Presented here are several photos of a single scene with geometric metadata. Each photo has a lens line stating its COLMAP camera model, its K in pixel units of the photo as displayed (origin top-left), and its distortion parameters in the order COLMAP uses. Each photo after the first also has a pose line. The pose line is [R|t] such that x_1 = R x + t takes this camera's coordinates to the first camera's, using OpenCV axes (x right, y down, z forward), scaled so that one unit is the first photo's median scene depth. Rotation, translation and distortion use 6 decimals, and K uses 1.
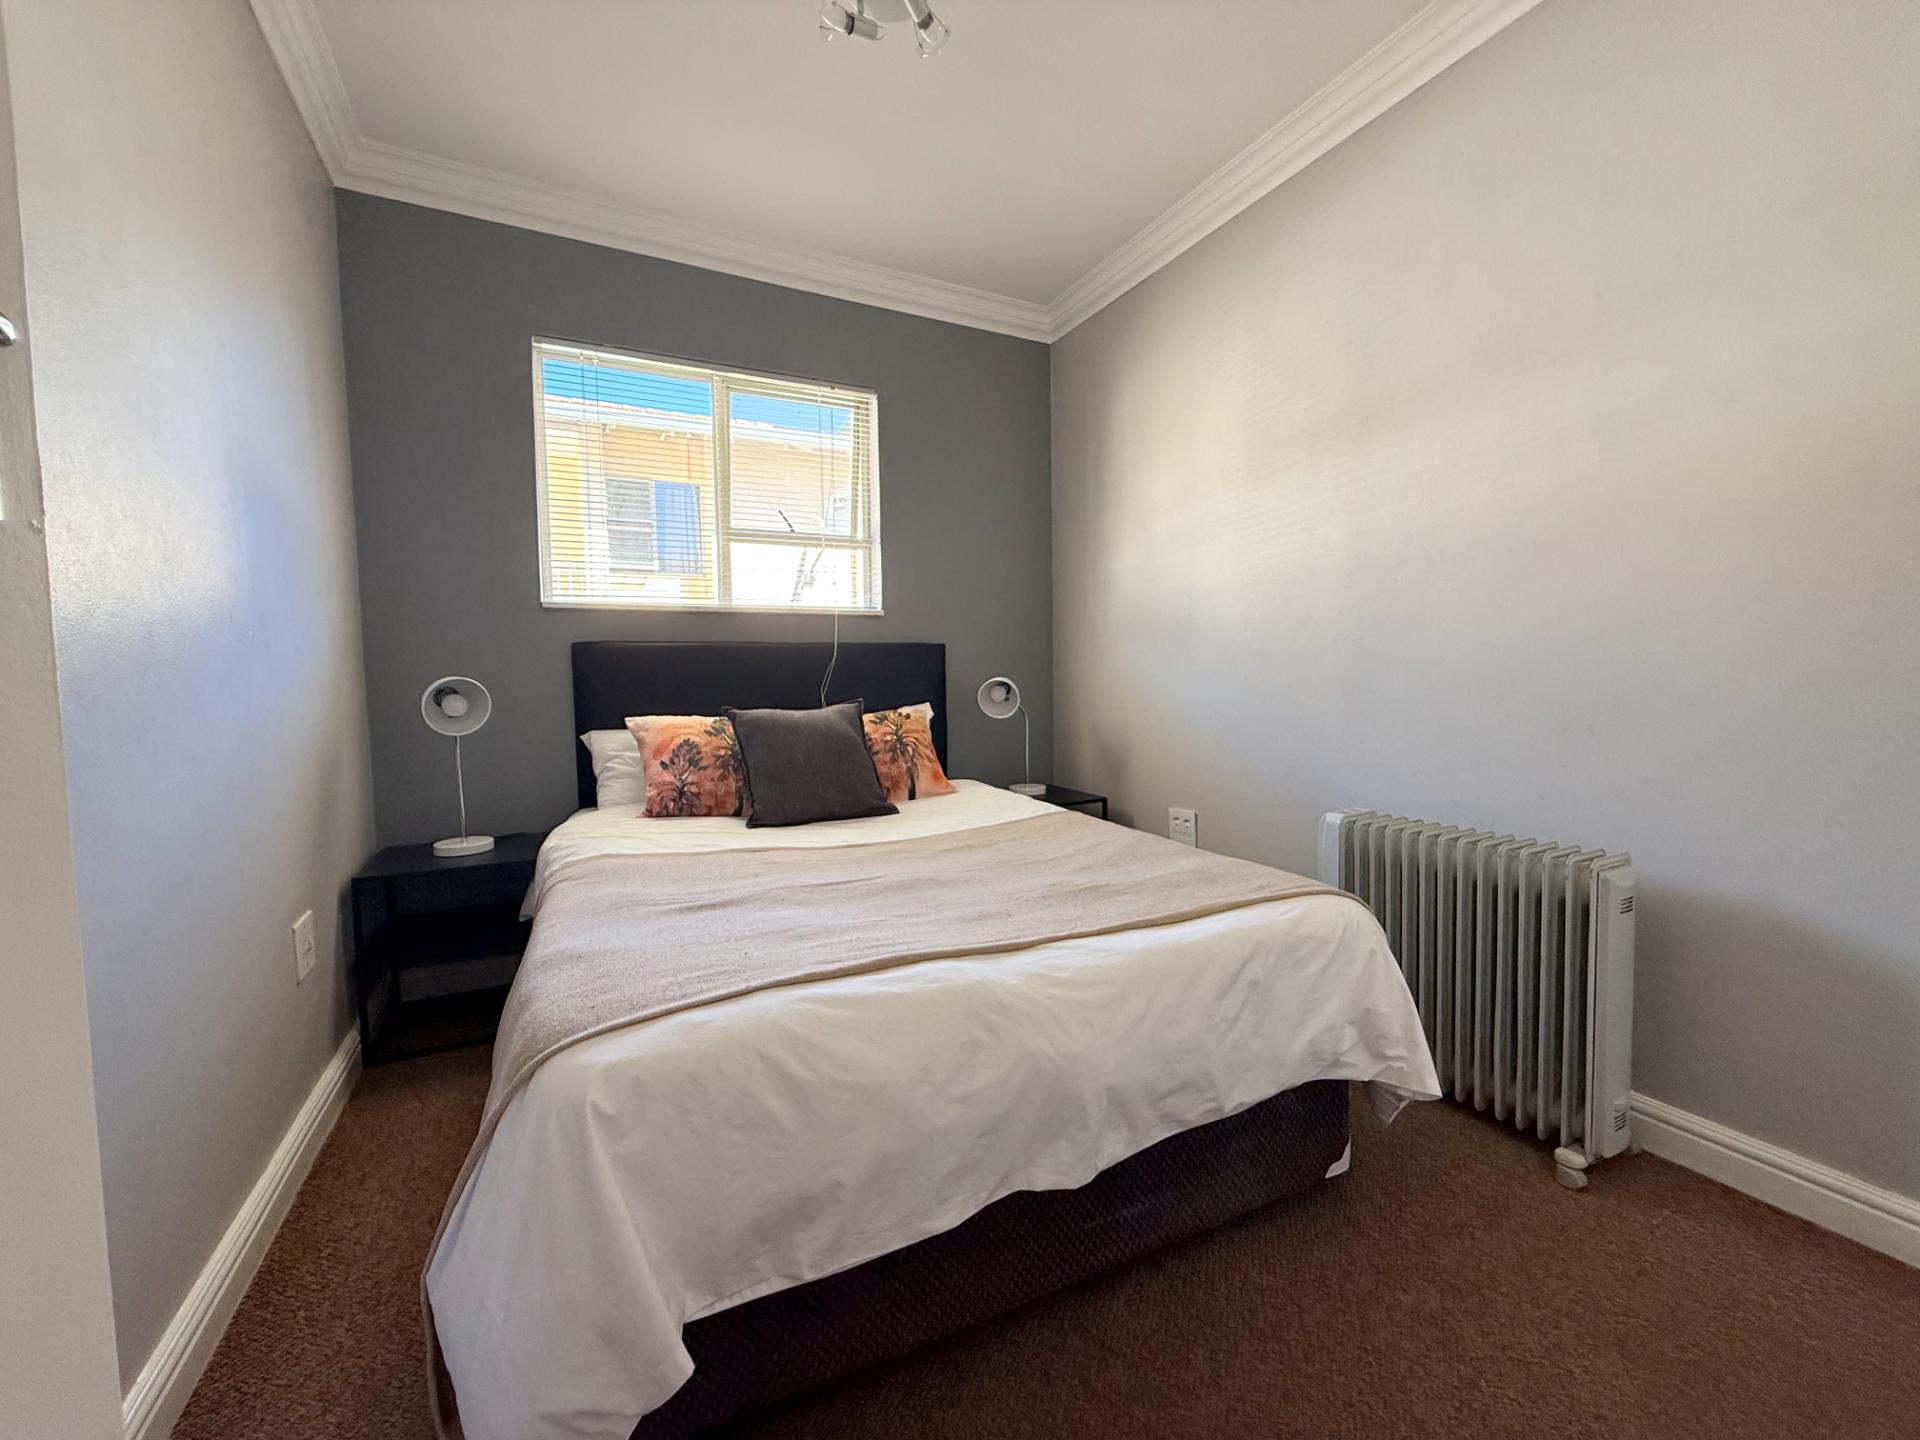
lens RADIAL K [[769.4, 0, 956.4], [0, 769.4, 714.4], [0, 0, 1]] dist [0.001214, 0.000129]
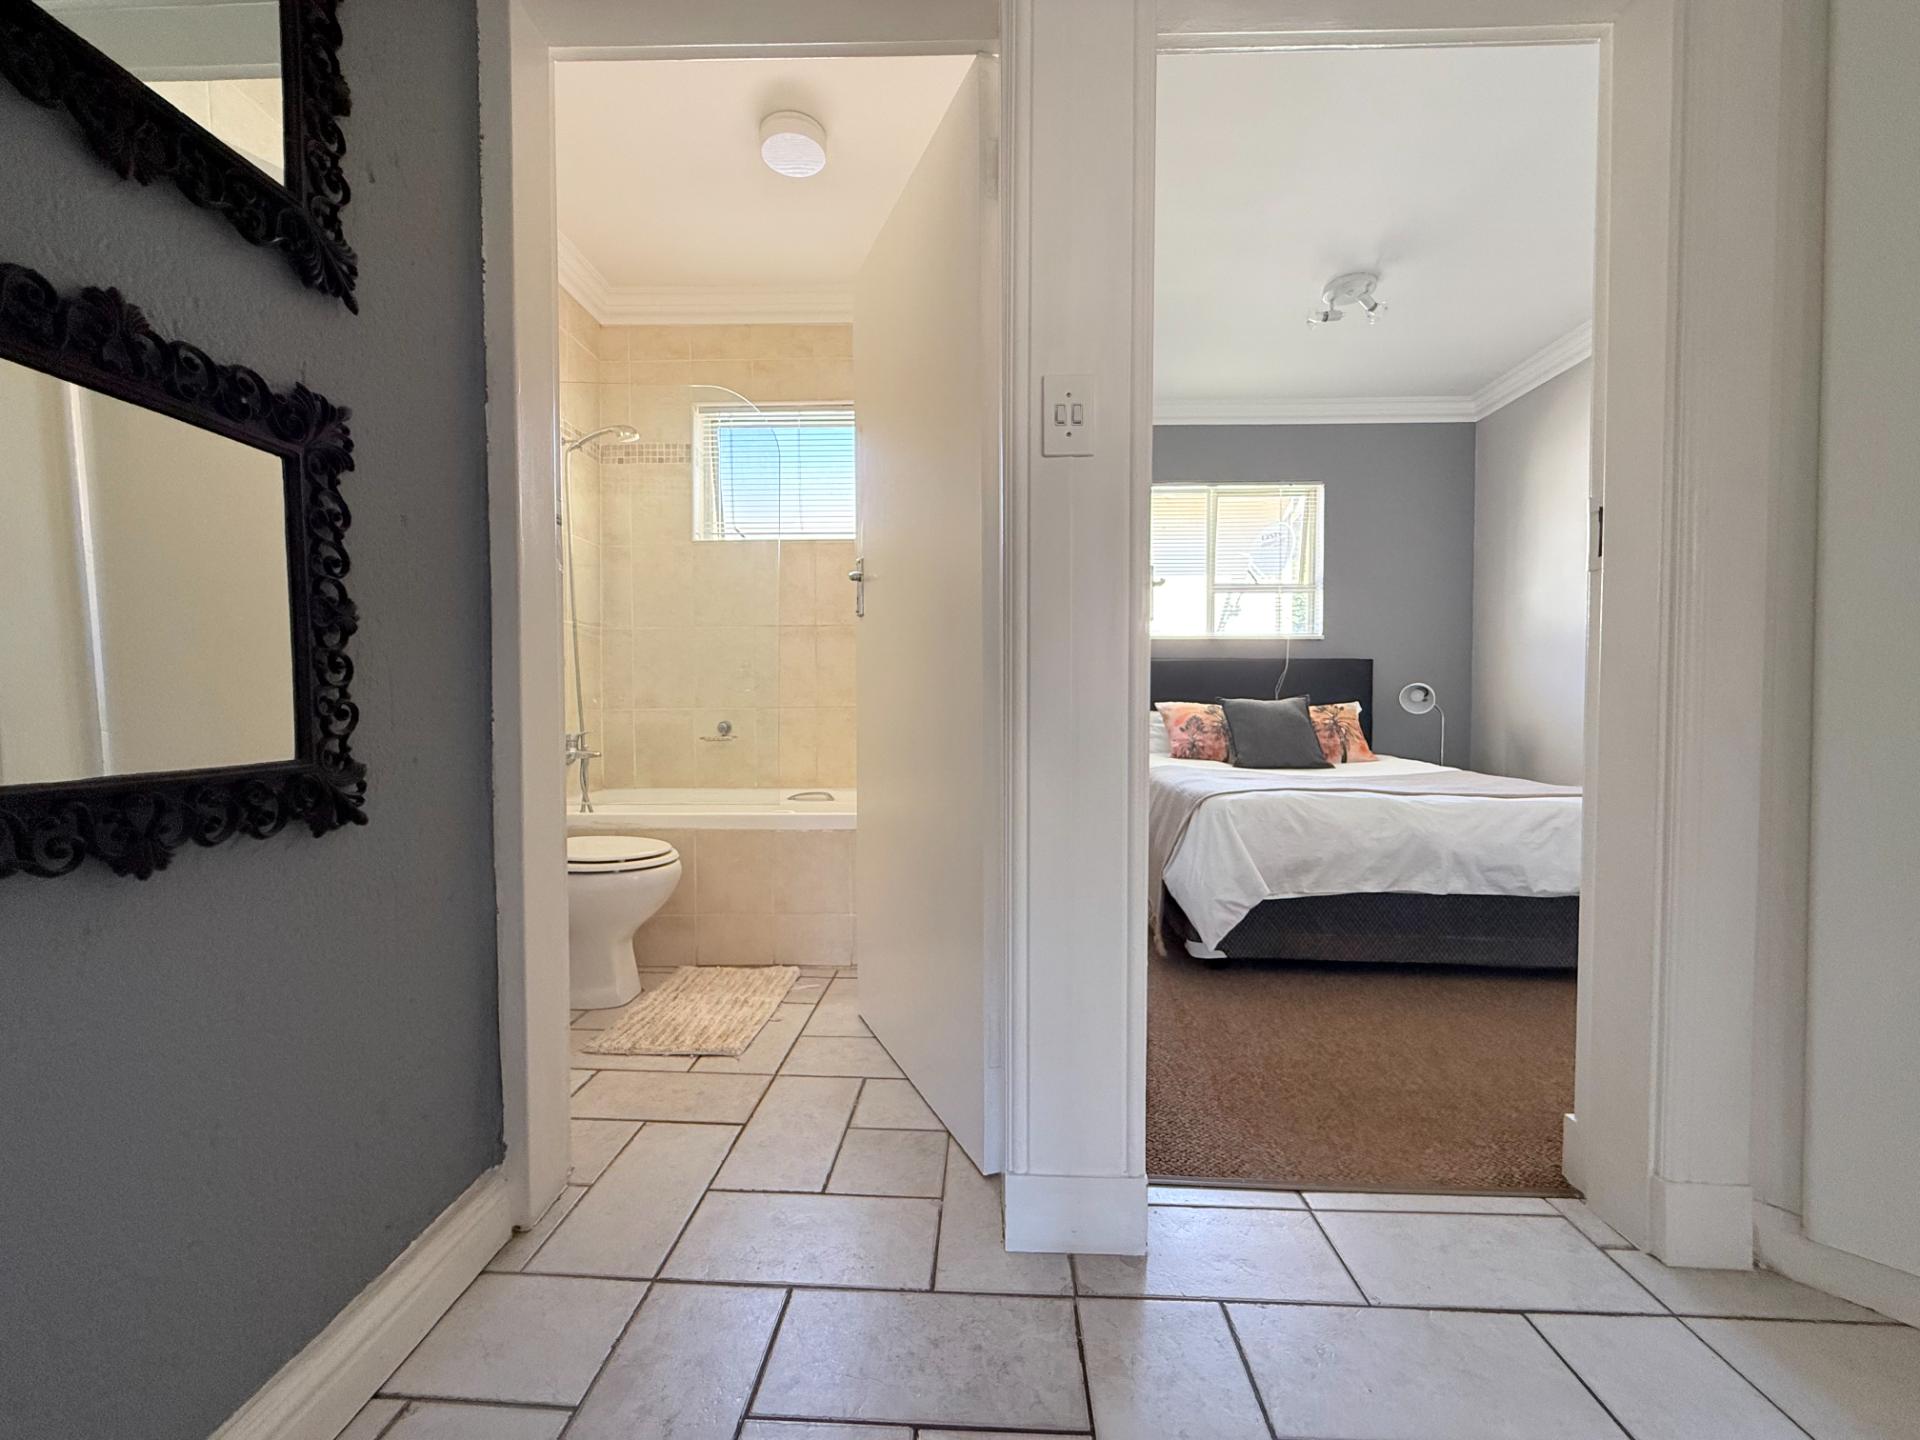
lens RADIAL K [[769.4, 0, 951.9], [0, 769.4, 716.1], [0, 0, 1]] dist [0.001214, 0.000129]
pose [[0.871739, 0.028194, -0.489158, 0.007127], [-0.045753, 0.998665, -0.023977, 0.100788], [0.487829, 0.043282, 0.871866, -0.735548]]
